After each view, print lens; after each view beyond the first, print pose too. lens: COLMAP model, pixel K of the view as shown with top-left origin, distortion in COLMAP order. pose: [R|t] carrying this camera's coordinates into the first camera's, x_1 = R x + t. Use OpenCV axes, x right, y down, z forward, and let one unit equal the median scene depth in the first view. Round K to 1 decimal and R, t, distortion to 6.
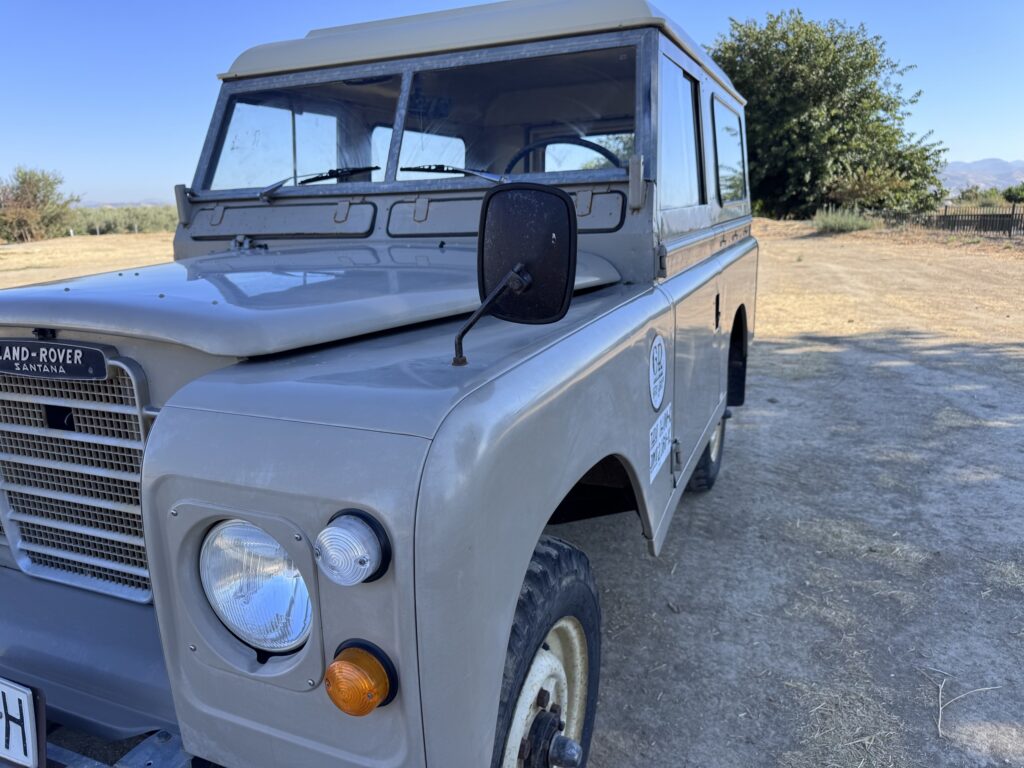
lens RADIAL K [[728.2, 0, 514.7], [0, 728.2, 381.4], [0, 0, 1]] dist [0.023315, -0.026542]
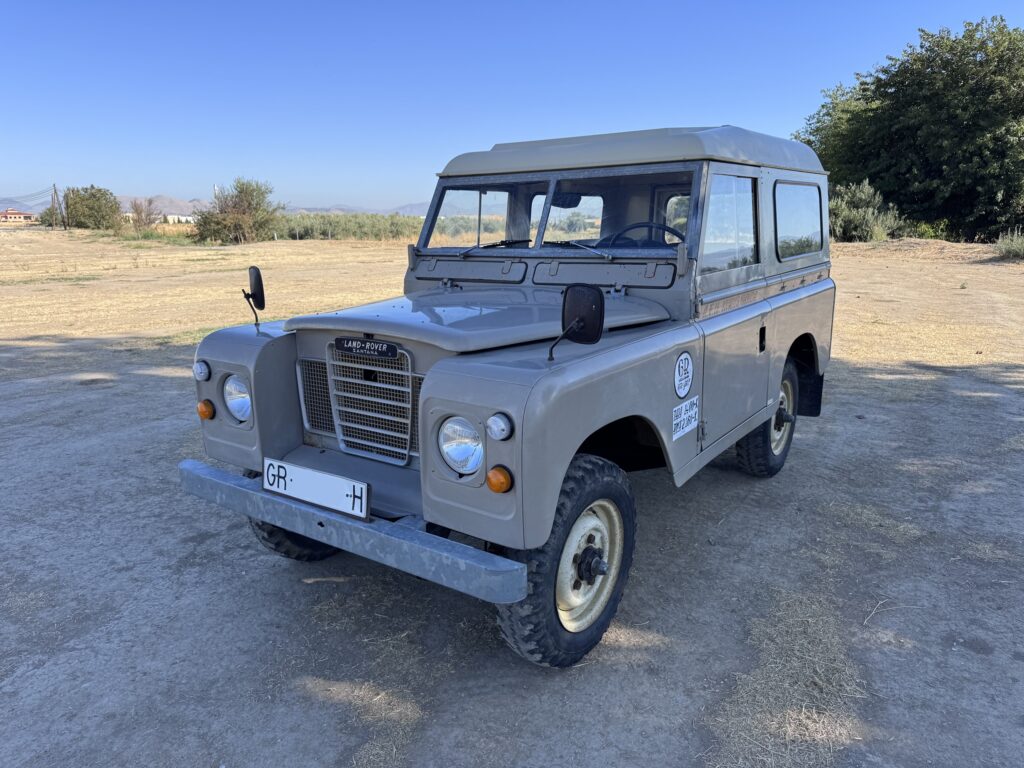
lens RADIAL K [[728.2, 0, 515.9], [0, 728.2, 379.4], [0, 0, 1]] dist [0.023315, -0.026542]
pose [[0.976114, 0.064040, -0.207604, 0.136523], [-0.067031, 0.997723, -0.007398, 0.028296], [0.206658, 0.021137, 0.978185, -0.579557]]
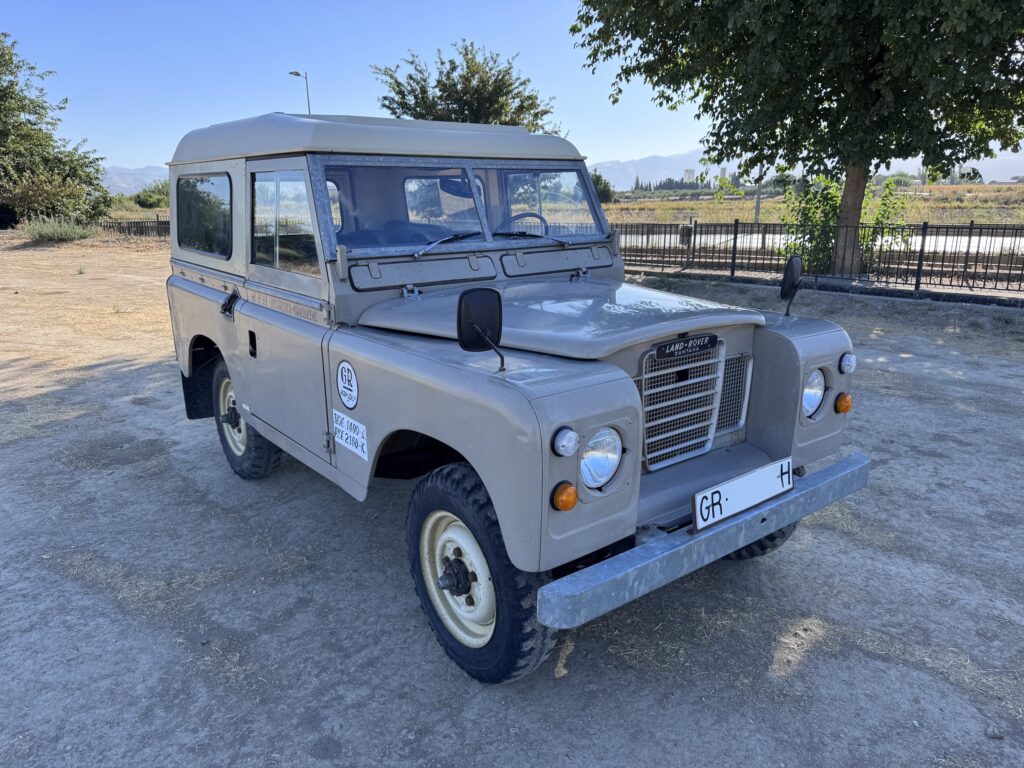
lens RADIAL K [[728.2, 0, 507.5], [0, 728.2, 379.0], [0, 0, 1]] dist [0.023315, -0.026542]
pose [[0.484876, -0.191741, 0.853306, -1.527978], [0.196818, 0.974567, 0.107150, -0.149850], [-0.852149, 0.115991, 0.510282, 0.222605]]
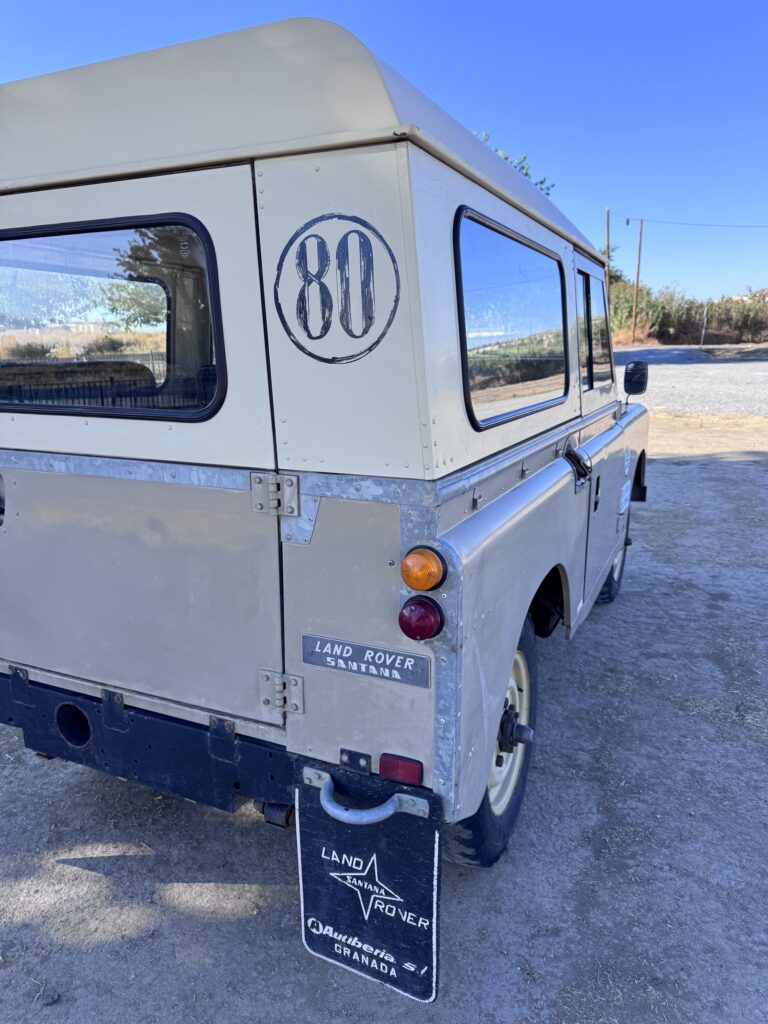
lens RADIAL K [[728.2, 0, 380.6], [0, 728.2, 499.6], [0, 0, 1]] dist [0.023315, -0.026542]
pose [[-0.998392, 0.035099, 0.044521, -0.085515], [0.050670, 0.904679, 0.423071, -0.703020], [-0.025428, 0.424647, -0.905002, 2.678180]]
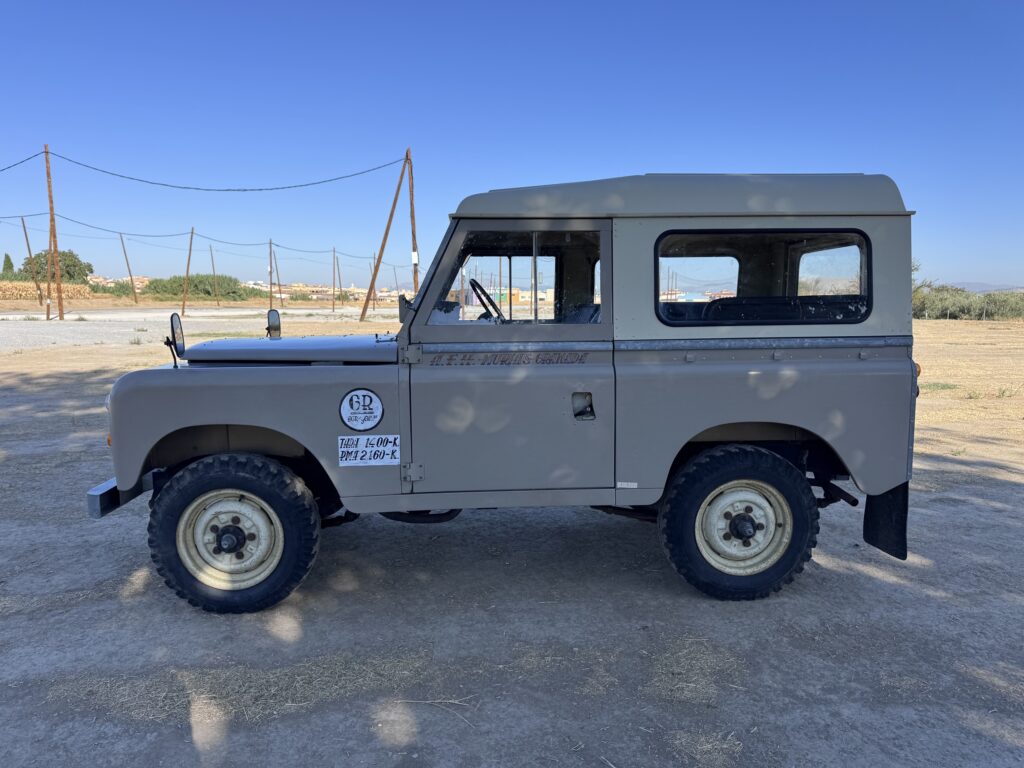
lens RADIAL K [[728.2, 0, 511.4], [0, 728.2, 369.2], [0, 0, 1]] dist [0.023315, -0.026542]
pose [[0.450629, 0.107273, -0.886242, 1.618702], [-0.218003, 0.975921, 0.007279, -0.170368], [0.865684, 0.189923, 0.463164, 0.365821]]
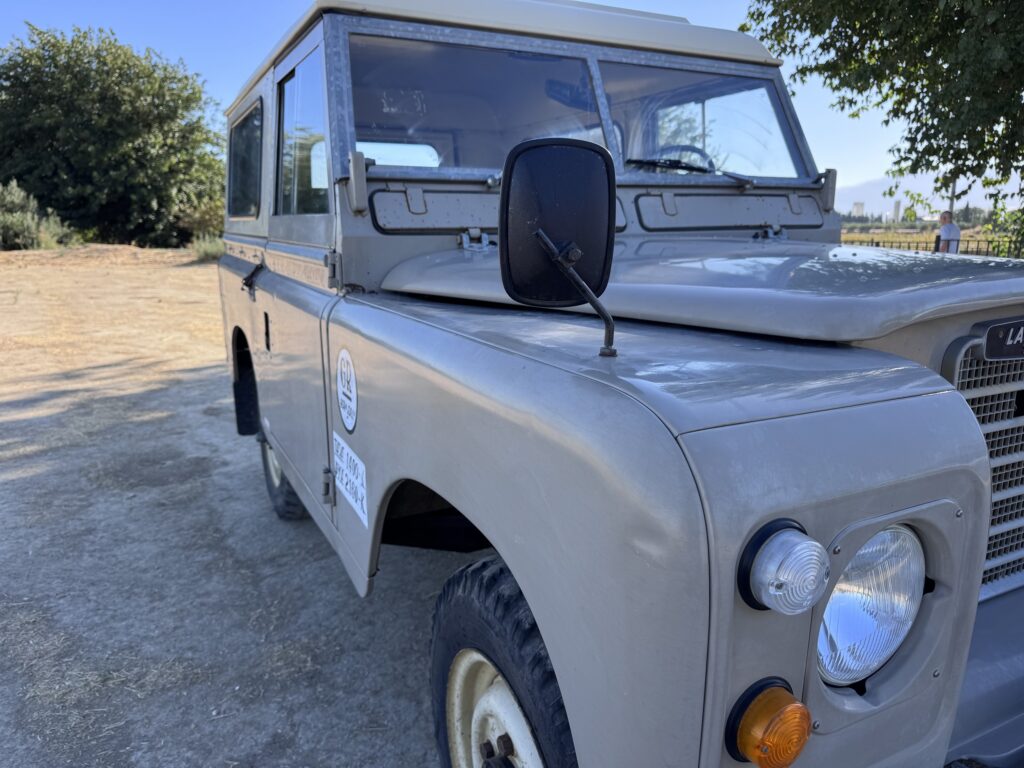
lens RADIAL K [[728.2, 0, 507.8], [0, 728.2, 386.8], [0, 0, 1]] dist [0.023315, -0.026542]
pose [[0.648146, -0.135306, 0.749399, -1.012959], [0.160160, 0.986298, 0.039558, -0.063626], [-0.744483, 0.094384, 0.660936, 0.517228]]
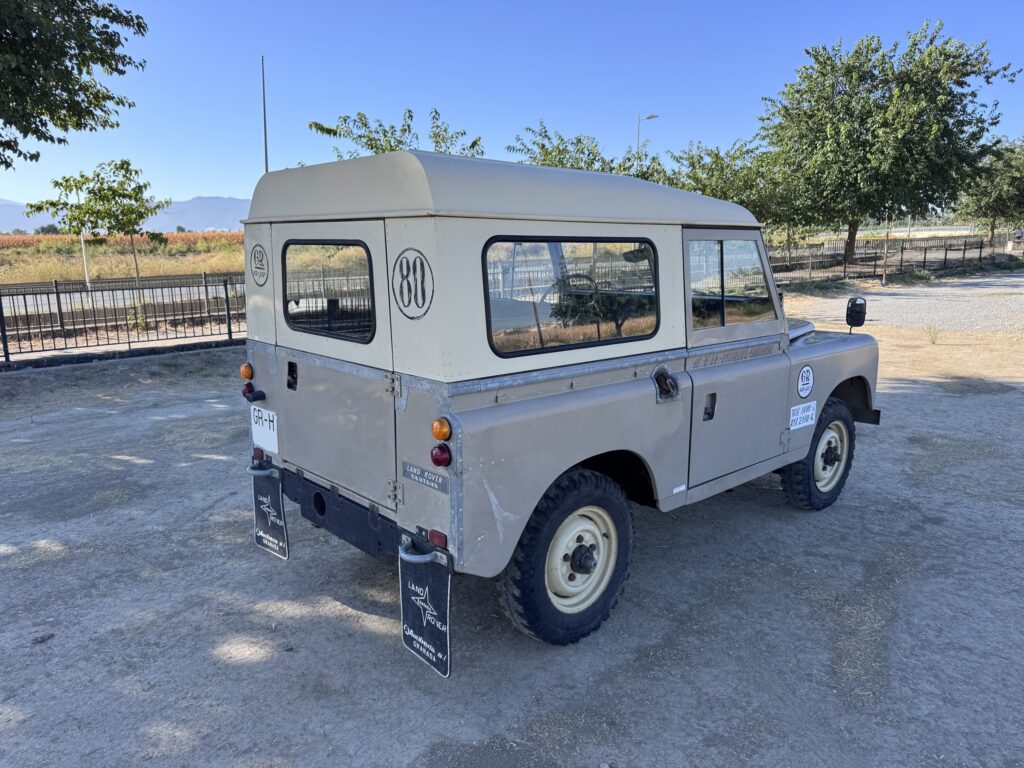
lens RADIAL K [[728.2, 0, 515.7], [0, 728.2, 353.0], [0, 0, 1]] dist [0.023315, -0.026542]
pose [[-0.910353, -0.024380, 0.413114, -0.681087], [0.126567, 0.934026, 0.334029, -0.880072], [-0.394003, 0.356371, -0.847208, 3.051608]]
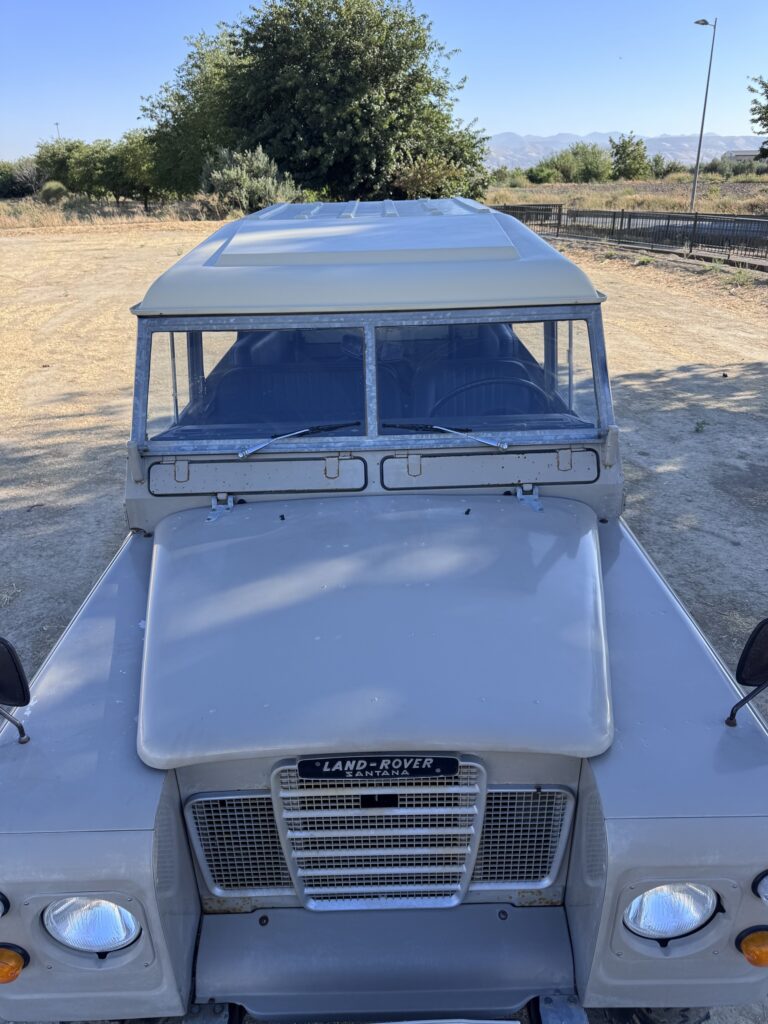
lens RADIAL K [[728.2, 0, 385.5], [0, 728.2, 508.1], [0, 0, 1]] dist [0.023315, -0.026542]
pose [[0.916565, -0.160745, 0.366154, -0.576144], [0.088584, 0.974518, 0.206077, -0.395017], [-0.389950, -0.156448, 0.907449, -0.016500]]
